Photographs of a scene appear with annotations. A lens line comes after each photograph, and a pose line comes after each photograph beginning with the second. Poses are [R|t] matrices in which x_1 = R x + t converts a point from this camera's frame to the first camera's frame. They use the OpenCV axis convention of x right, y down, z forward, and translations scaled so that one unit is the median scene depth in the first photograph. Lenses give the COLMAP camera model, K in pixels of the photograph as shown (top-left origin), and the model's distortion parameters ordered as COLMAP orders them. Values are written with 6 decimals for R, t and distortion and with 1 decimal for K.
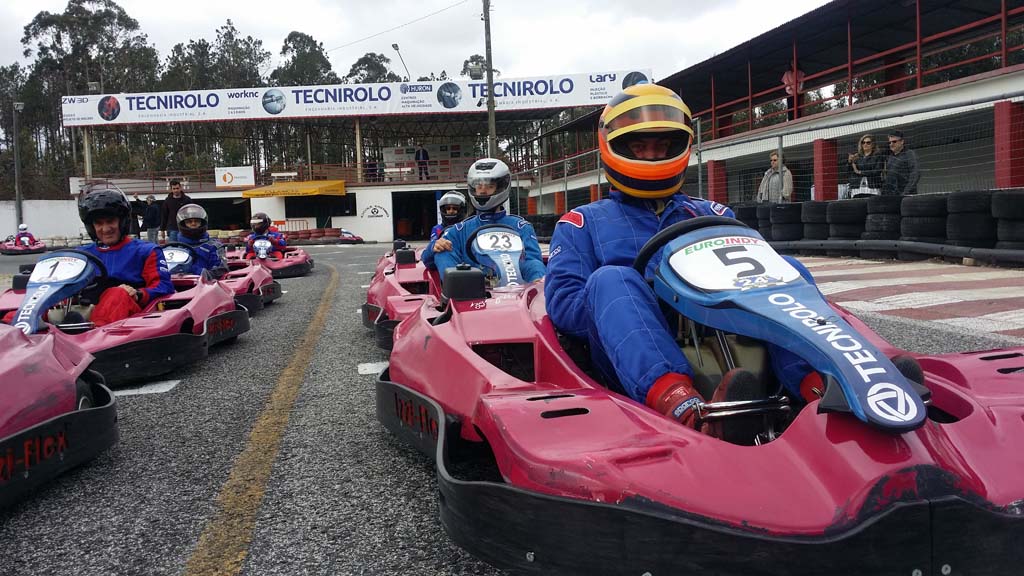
lens RADIAL K [[914.7, 0, 534.5], [0, 914.7, 285.4], [0, 0, 1]] dist [0.052303, -0.130191]
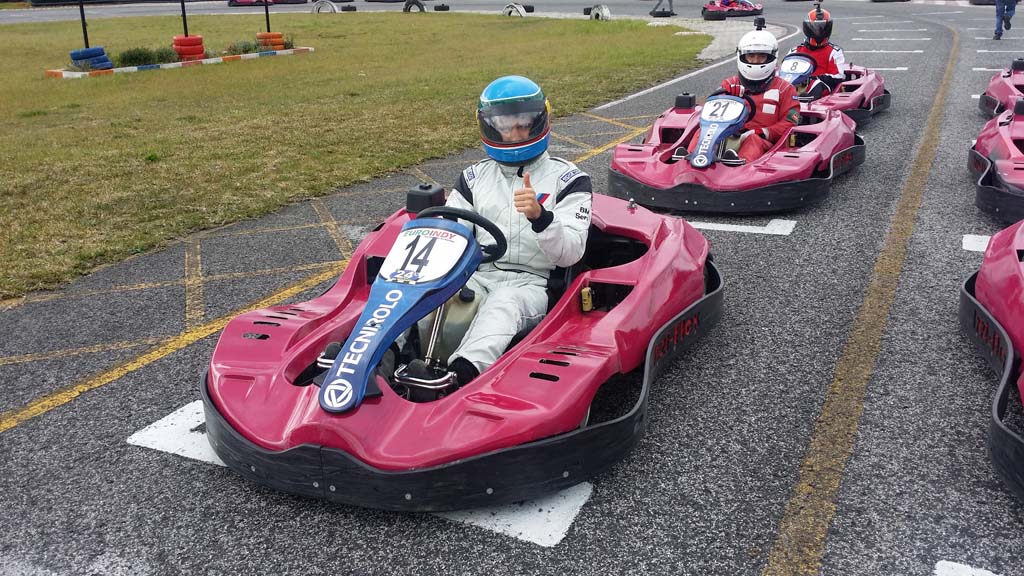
lens RADIAL K [[918.3, 0, 511.9], [0, 918.3, 280.0], [0, 0, 1]] dist [0.093952, -0.206858]
pose [[0.804055, 0.208146, -0.556929, 0.025587], [-0.054073, 0.958436, 0.280138, -0.005246], [0.592091, -0.195131, 0.781890, -0.149642]]
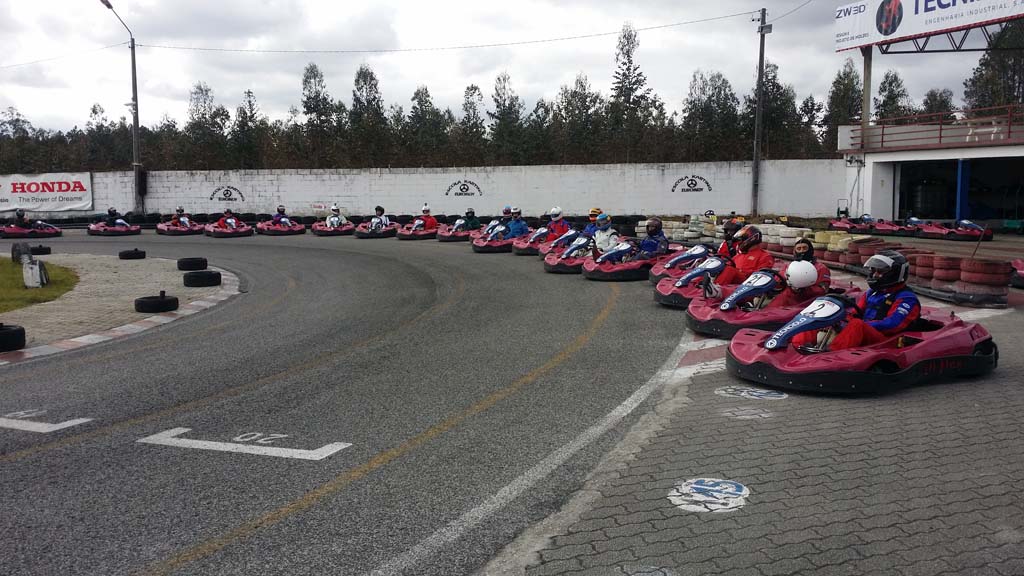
lens RADIAL K [[905.4, 0, 508.5], [0, 905.4, 269.3], [0, 0, 1]] dist [0.104209, -0.201424]
pose [[0.455292, 0.106965, -0.883893, 0.002738], [-0.068550, 0.994022, 0.084982, -0.054204], [0.887699, 0.021899, 0.459903, 0.486880]]
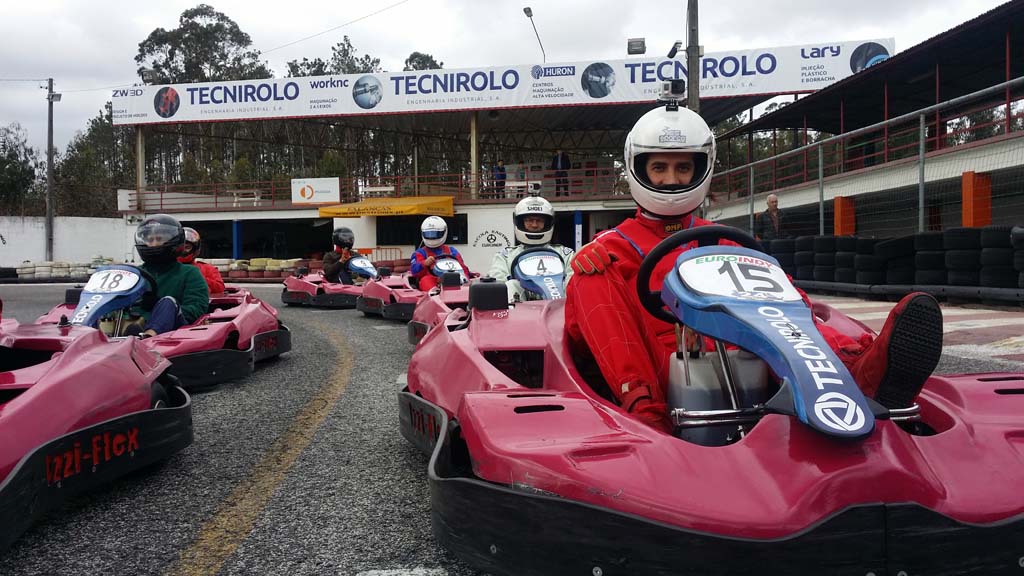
lens RADIAL K [[912.6, 0, 516.4], [0, 912.6, 296.4], [0, 0, 1]] dist [0.112772, -0.253166]
pose [[0.989341, 0.026566, -0.143176, -0.047002], [-0.030382, 0.999237, -0.024529, -0.015248], [0.142415, 0.028617, 0.989393, 0.267098]]
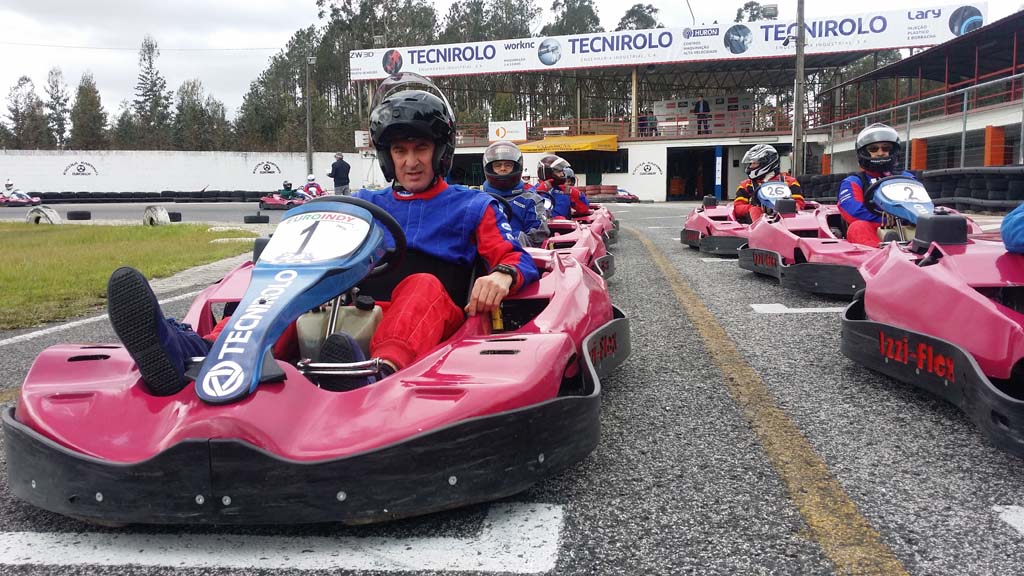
lens RADIAL K [[912.6, 0, 516.4], [0, 912.6, 296.4], [0, 0, 1]] dist [0.112772, -0.253166]
pose [[0.956756, 0.055287, -0.285591, -0.027671], [-0.039356, 0.997348, 0.061228, -0.002103], [0.288218, -0.047341, 0.956394, 0.056688]]
